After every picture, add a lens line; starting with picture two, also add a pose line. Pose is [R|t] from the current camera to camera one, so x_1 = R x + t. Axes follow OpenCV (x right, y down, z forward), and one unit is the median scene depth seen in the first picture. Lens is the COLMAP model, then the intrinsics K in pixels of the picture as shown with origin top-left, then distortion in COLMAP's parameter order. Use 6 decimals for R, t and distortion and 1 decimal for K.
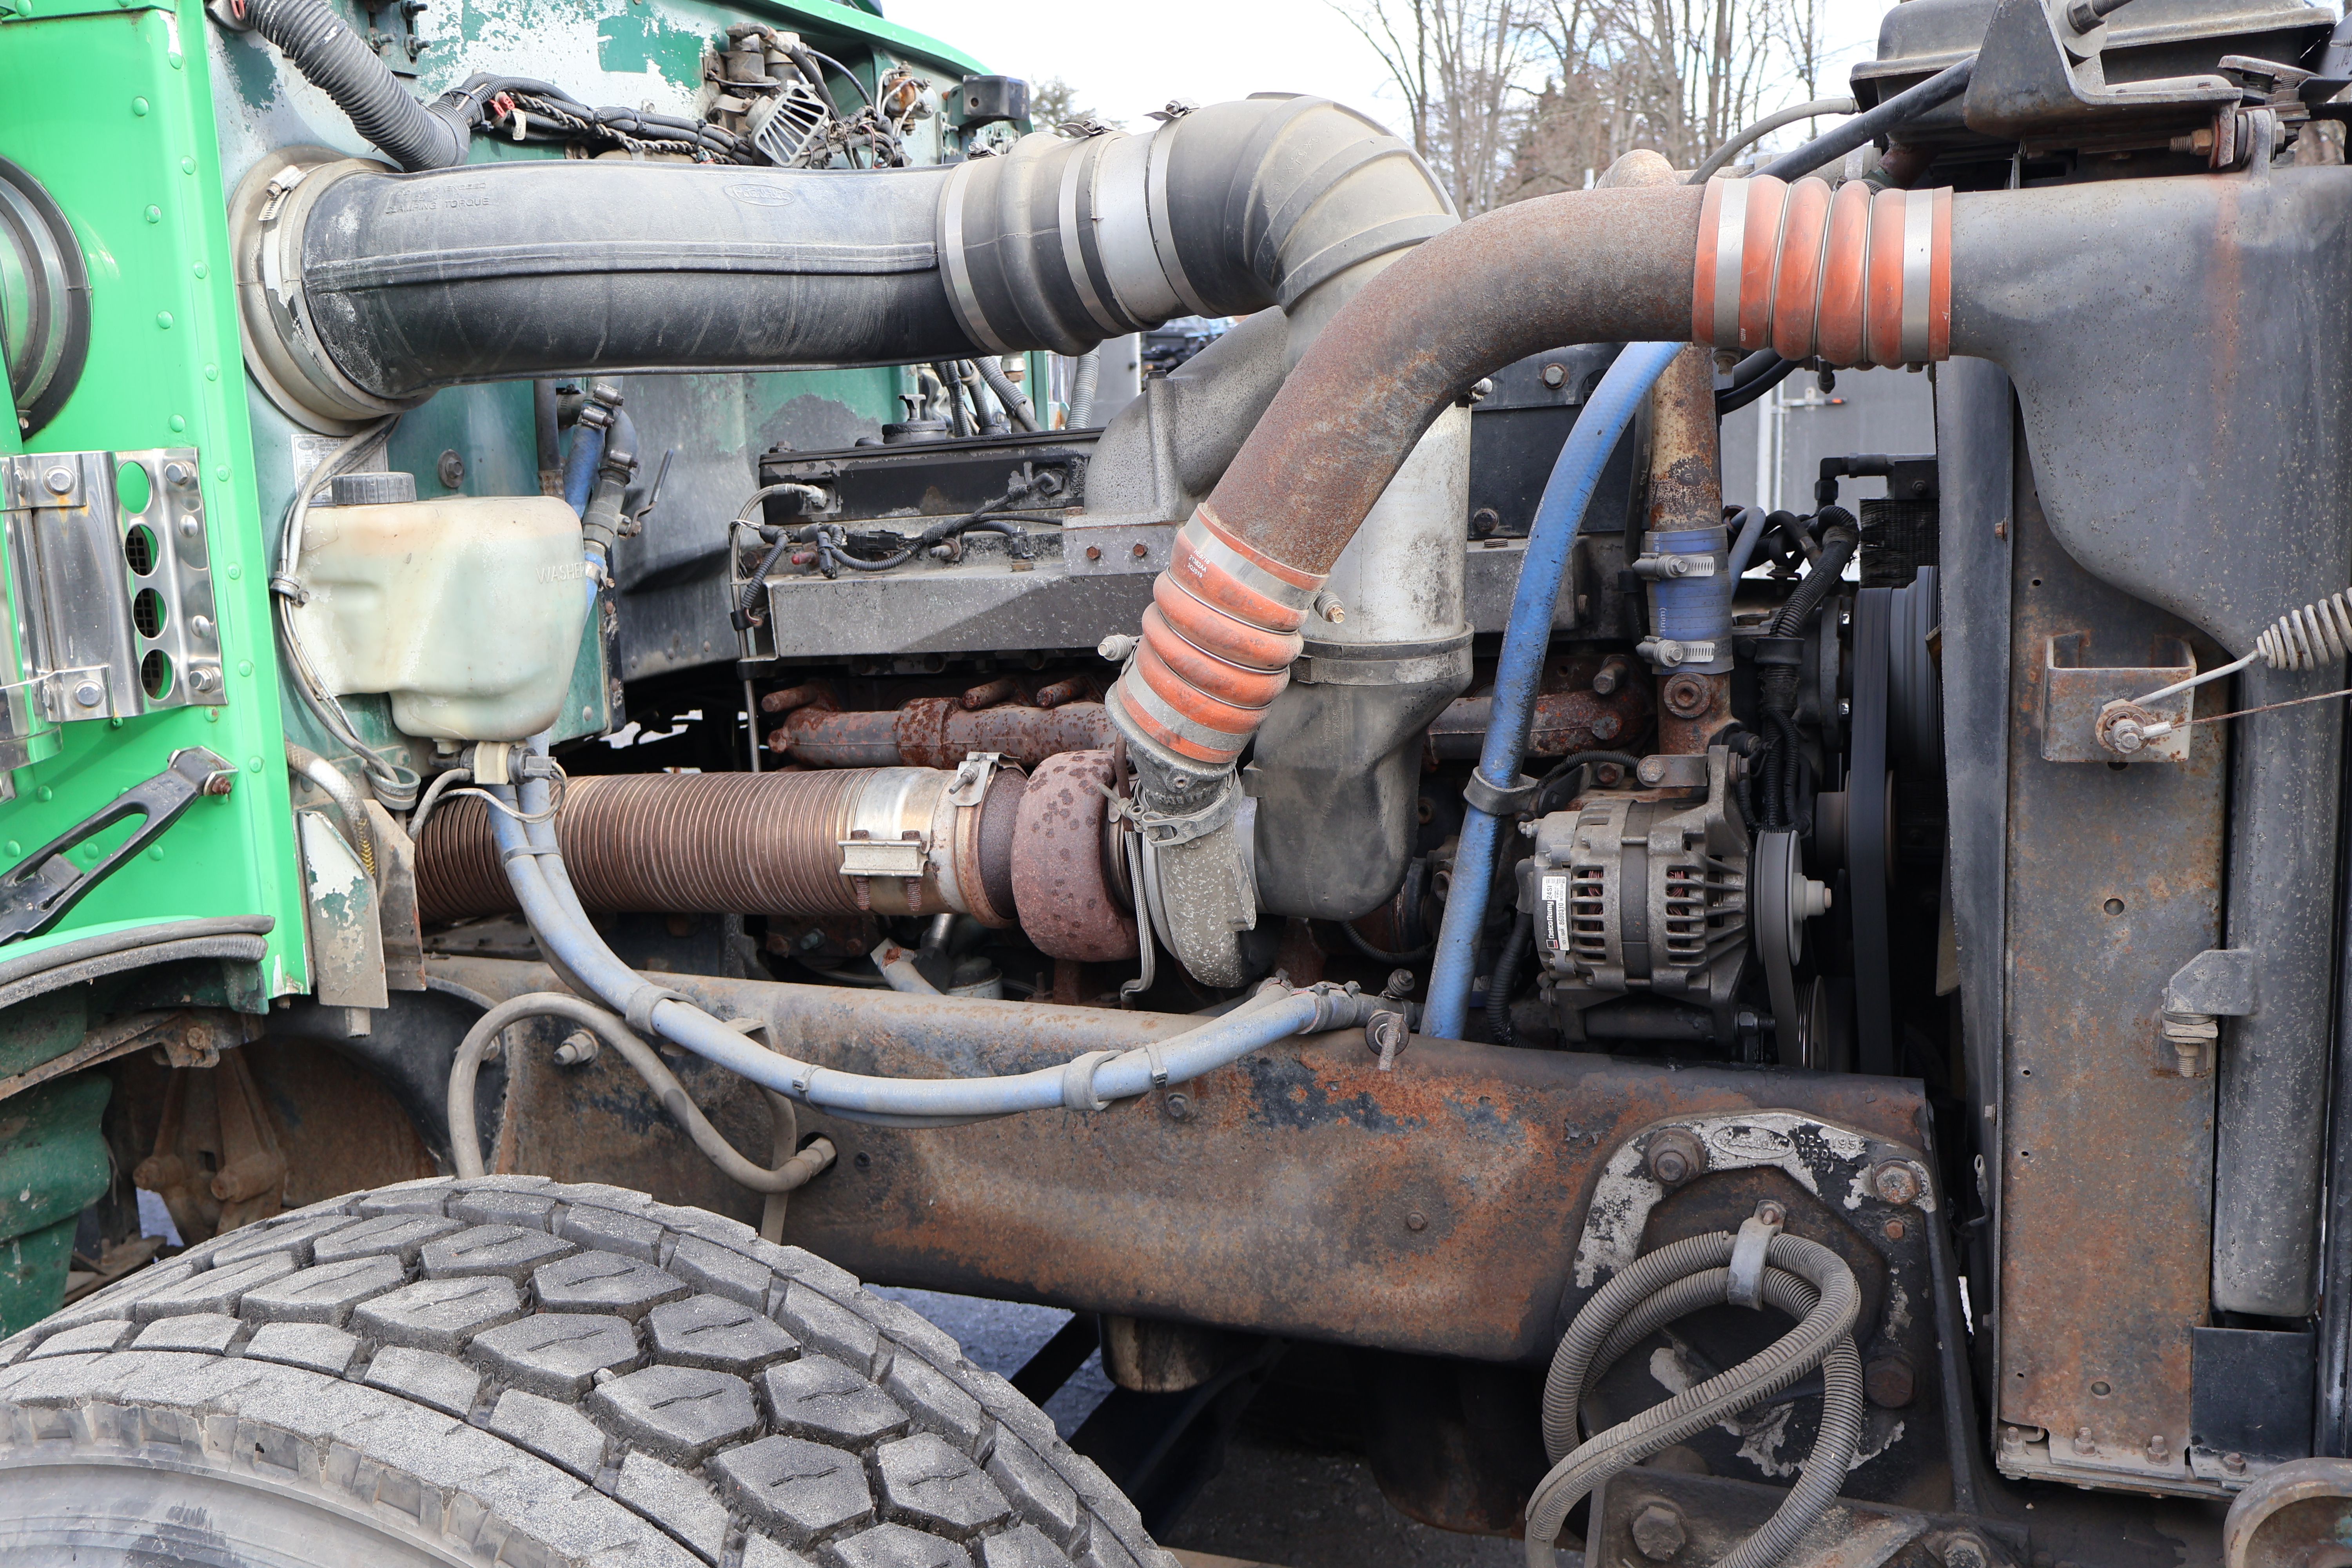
lens RADIAL K [[2127.2, 0, 1174.5], [0, 2127.2, 783.6], [0, 0, 1]] dist [0.010626, 0.001584]
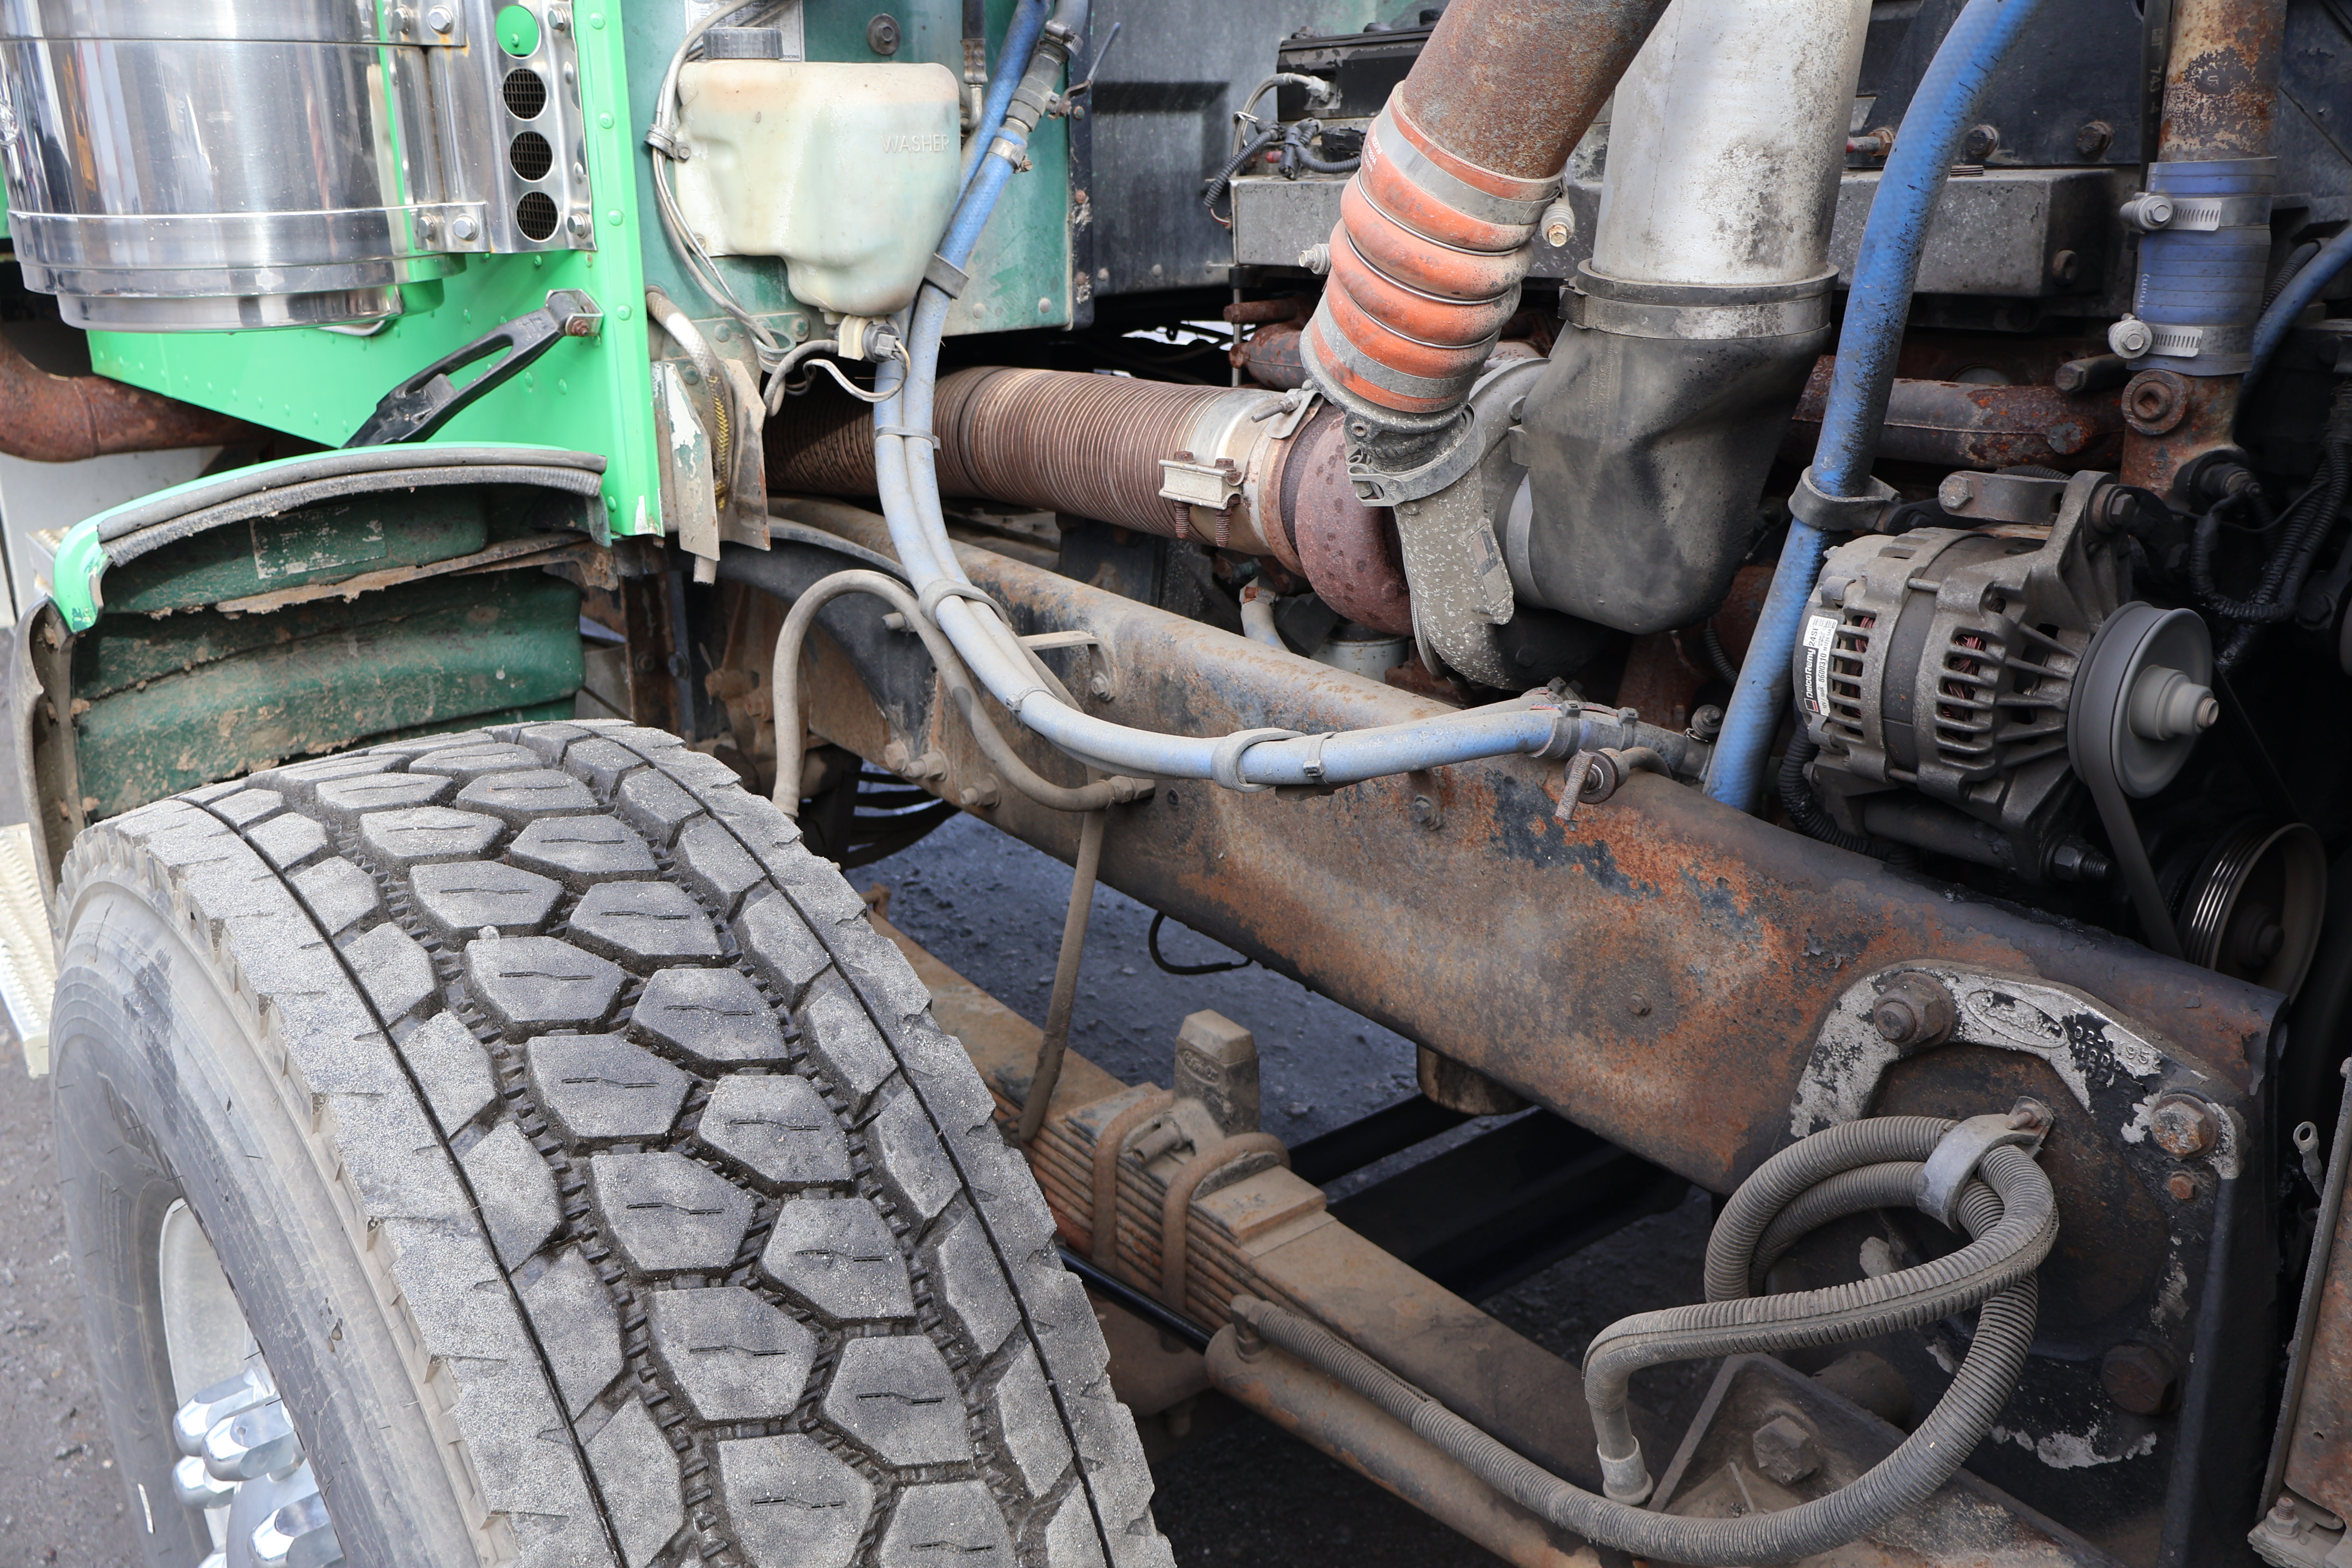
lens RADIAL K [[1964.4, 0, 1177.1], [0, 1964.4, 784.6], [0, 0, 1]] dist [-0.001630, -0.003292]
pose [[0.855452, 0.205362, -0.475425, 0.318494], [-0.118401, 0.971257, 0.206495, -0.015055], [0.504166, -0.120356, 0.855179, 0.275002]]
